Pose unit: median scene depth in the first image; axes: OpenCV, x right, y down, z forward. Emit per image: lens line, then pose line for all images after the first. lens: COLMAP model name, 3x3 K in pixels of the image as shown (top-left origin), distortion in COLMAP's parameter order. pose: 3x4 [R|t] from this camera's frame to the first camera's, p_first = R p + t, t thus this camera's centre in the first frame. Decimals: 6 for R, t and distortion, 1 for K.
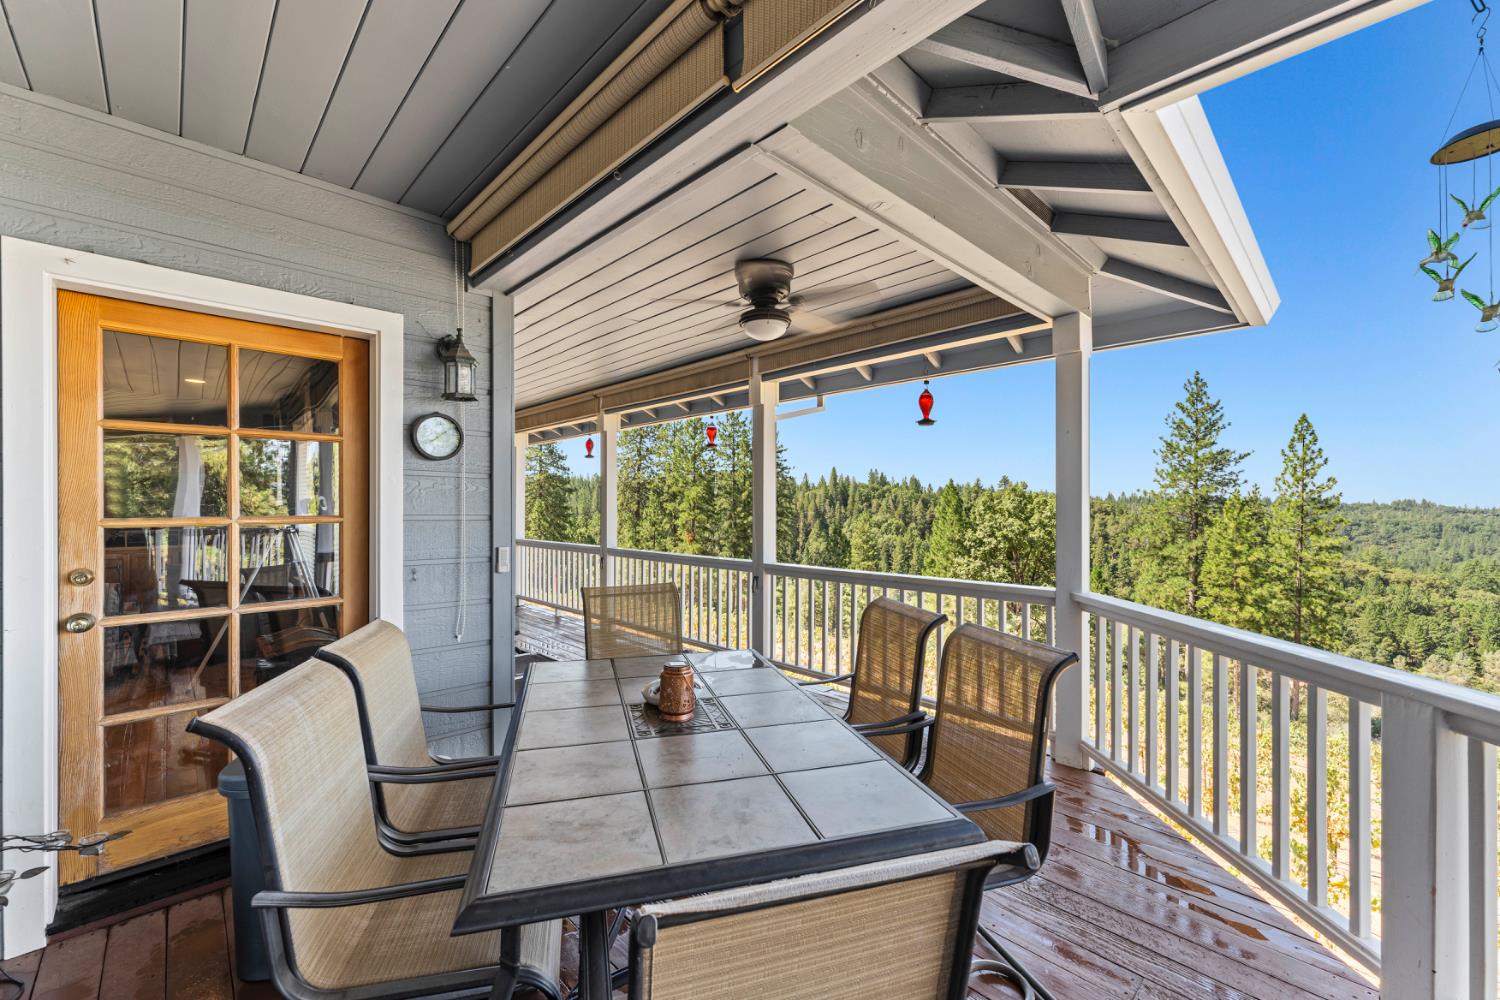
lens RADIAL K [[599.5, 0, 750.0], [0, 599.5, 500.0], [0, 0, 1]] dist [0.000916, 0.000142]
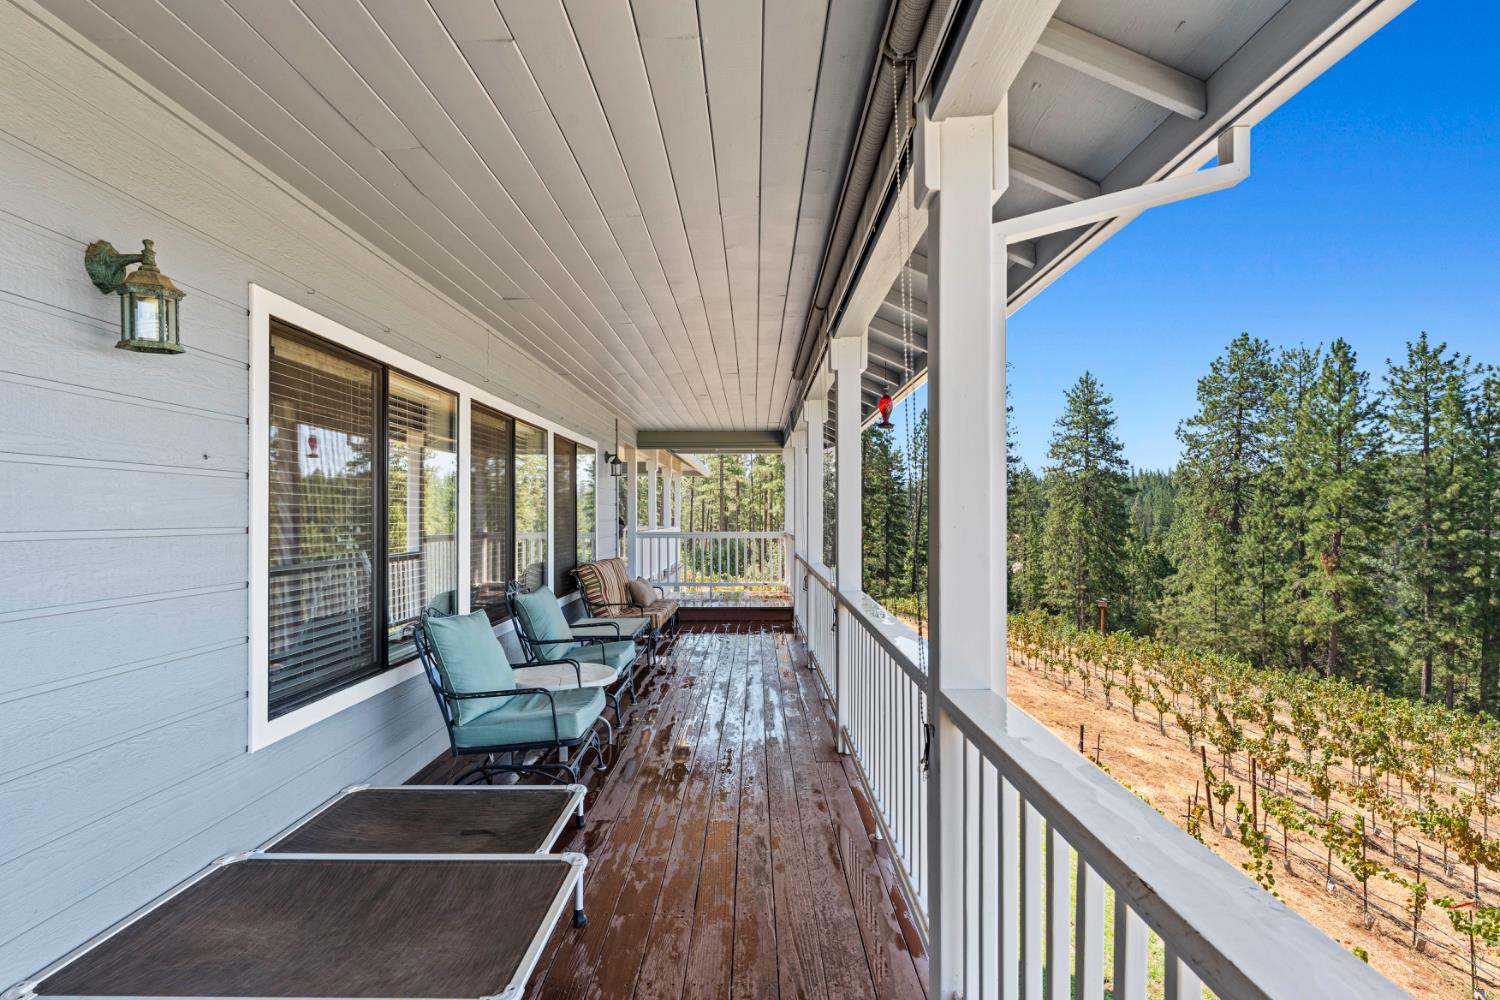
lens RADIAL K [[761.1, 0, 747.7], [0, 761.1, 515.7], [0, 0, 1]] dist [-0.000189, 0.000102]
pose [[0.715389, -0.001805, -0.698724, 0.015064], [0.011097, 0.999900, 0.008778, 0.000311], [0.698638, -0.014033, 0.715338, 0.023086]]
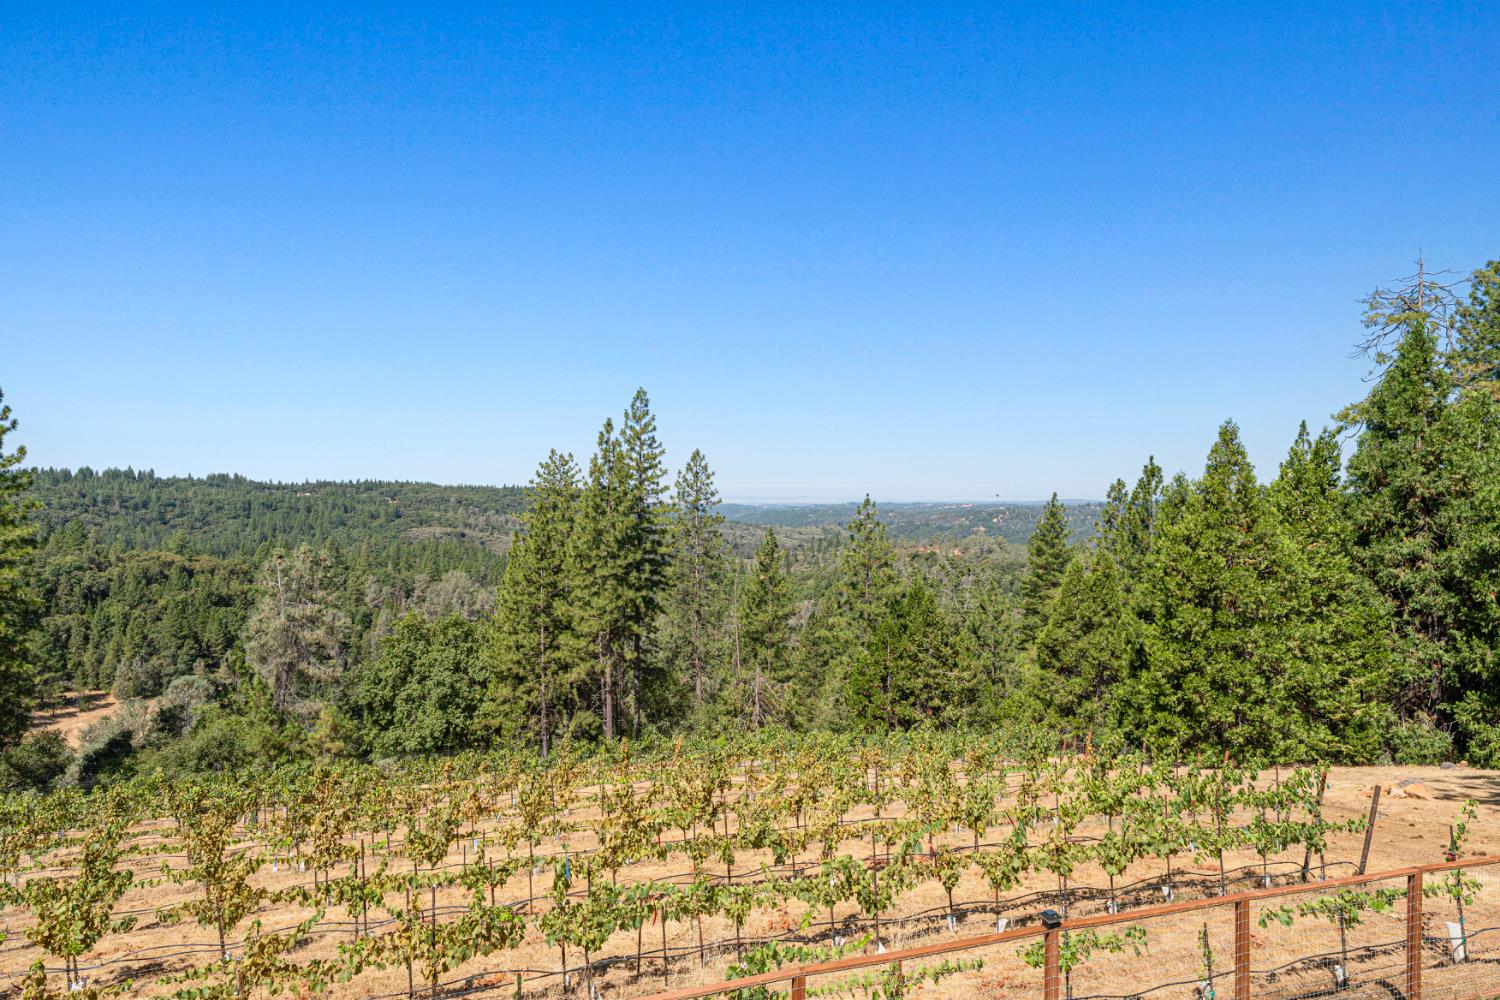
lens RADIAL K [[894.6, 0, 750.0], [0, 894.6, 500.0], [0, 0, 1]] dist [-0.001491, -0.002607]
pose [[0.209075, -0.021567, 0.977662, 0.040149], [-0.008285, 0.999682, 0.023825, -0.002812], [-0.977864, -0.013081, 0.208830, -0.059377]]
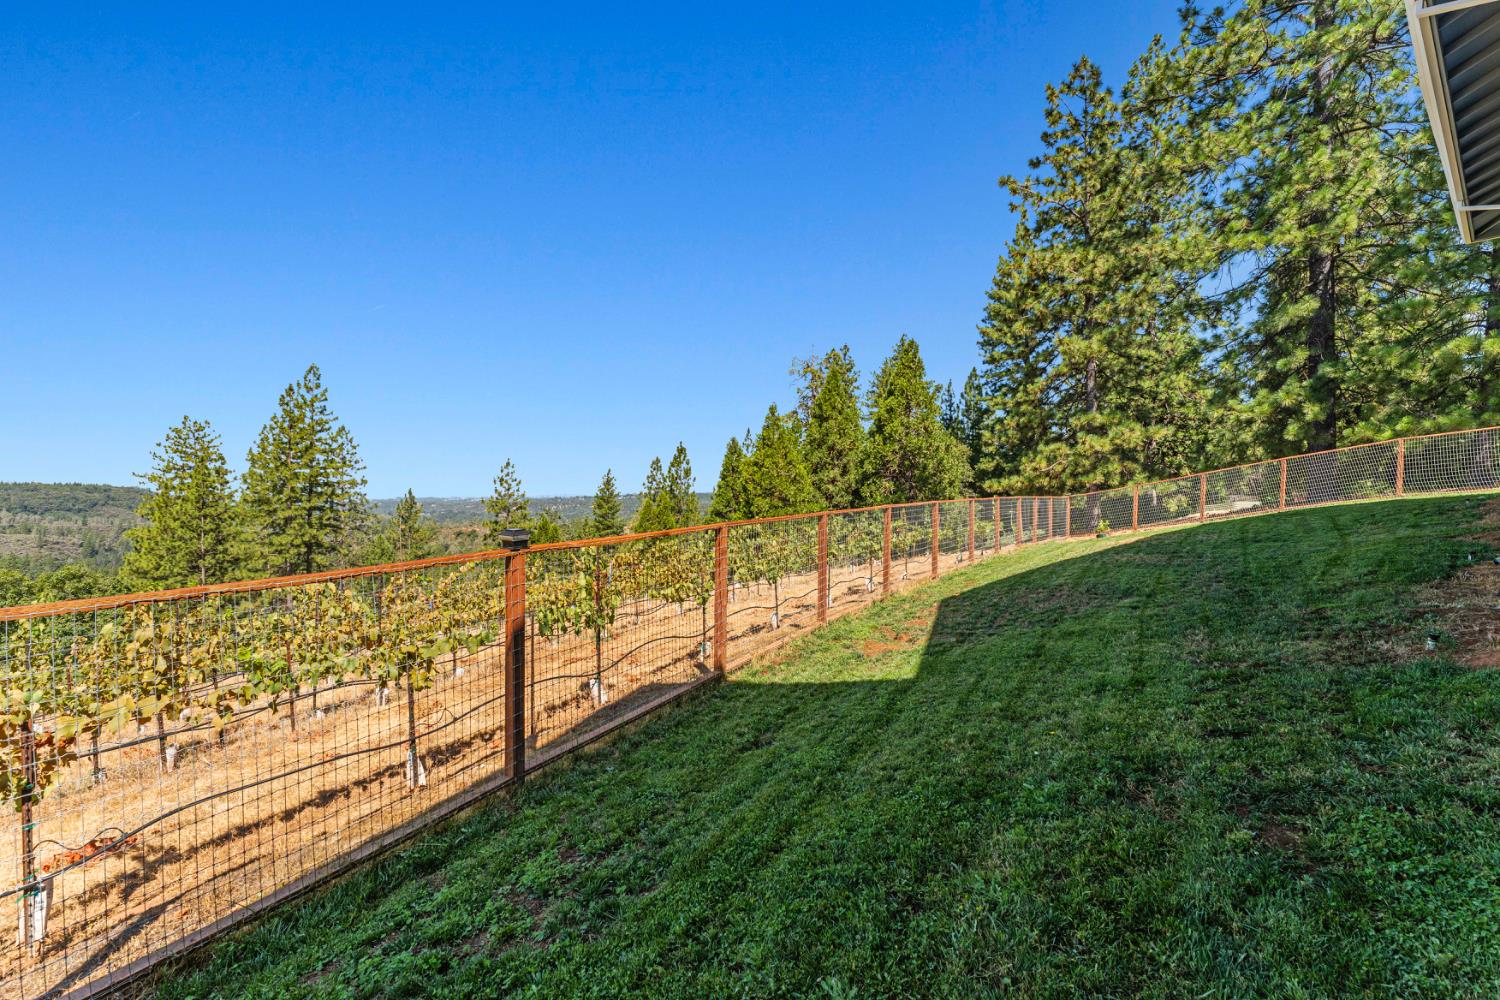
lens RADIAL K [[603.7, 0, 750.6], [0, 603.7, 493.3], [0, 0, 1]] dist [0.000070, -0.000154]
pose [[-0.418194, -0.019127, 0.908156, 0.015468], [-0.015553, 0.999782, 0.013895, 0.037127], [-0.908225, -0.008314, -0.418400, 0.040186]]
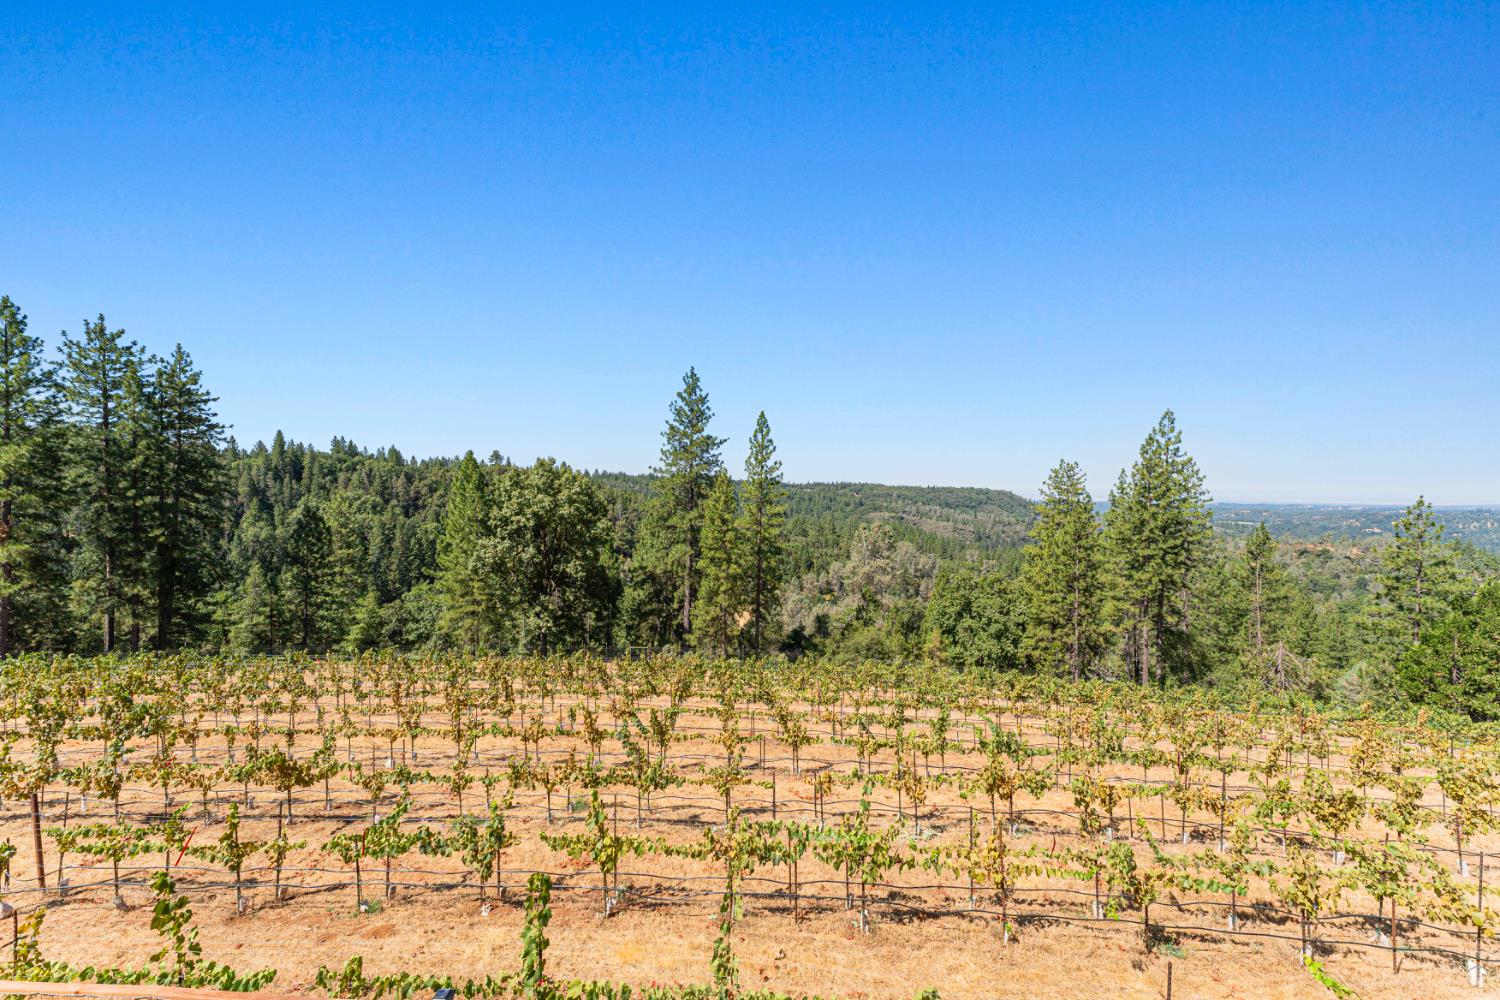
lens RADIAL K [[599.5, 0, 750.0], [0, 599.5, 500.0], [0, 0, 1]] dist [0.000916, 0.000142]
pose [[0.690327, -0.018522, 0.723260, -0.016283], [-0.011629, 0.999259, 0.036690, 0.000262], [-0.723404, -0.033739, 0.689600, 0.067620]]
